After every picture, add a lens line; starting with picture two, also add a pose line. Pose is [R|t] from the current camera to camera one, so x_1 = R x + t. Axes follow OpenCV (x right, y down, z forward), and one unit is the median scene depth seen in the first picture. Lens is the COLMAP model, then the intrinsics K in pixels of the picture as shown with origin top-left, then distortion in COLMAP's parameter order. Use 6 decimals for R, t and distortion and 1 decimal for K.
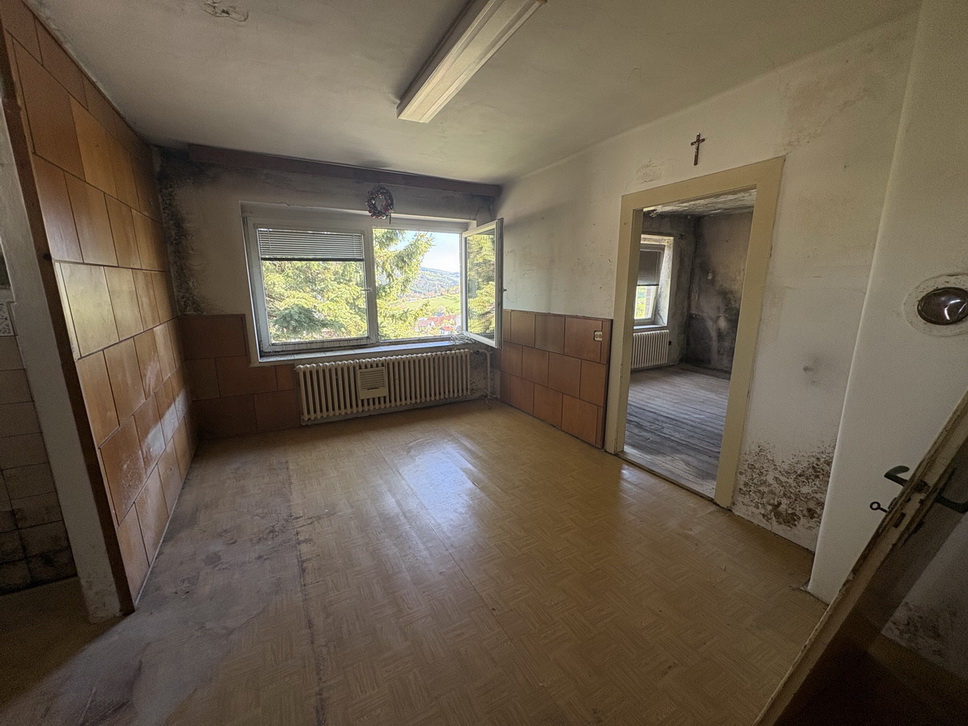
lens RADIAL K [[385.9, 0, 485.2], [0, 385.9, 363.8], [0, 0, 1]] dist [0.000940, 0.000480]
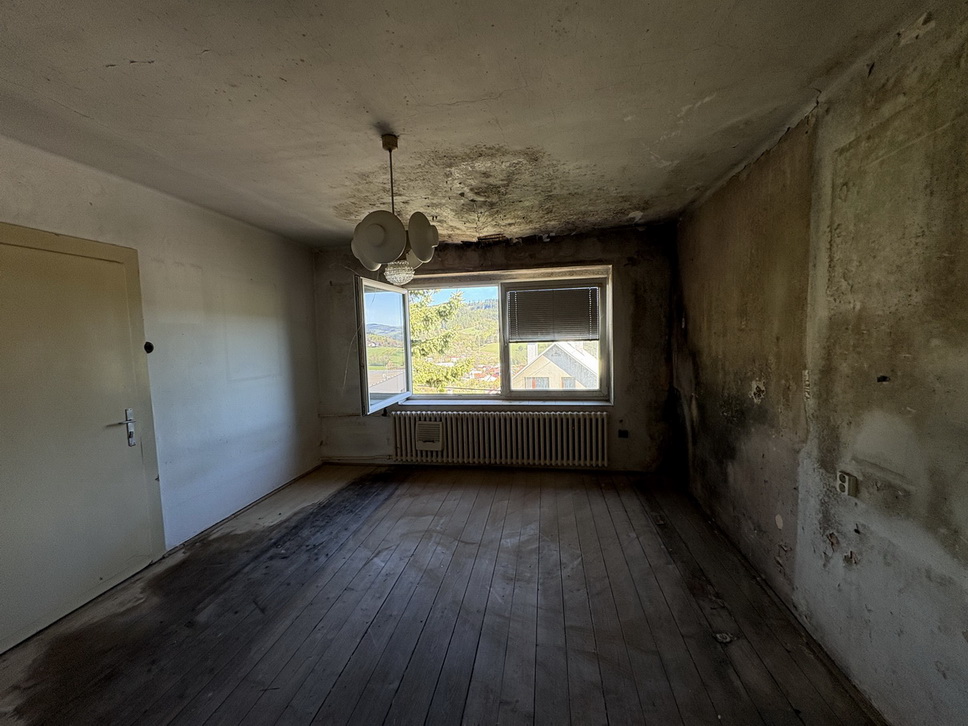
lens RADIAL K [[385.9, 0, 491.1], [0, 385.9, 367.0], [0, 0, 1]] dist [0.000940, 0.000480]
pose [[0.794865, 0.024171, -0.606304, 0.460786], [-0.097814, 0.991242, -0.088718, -0.056721], [0.598850, 0.129823, 0.790268, 0.263730]]
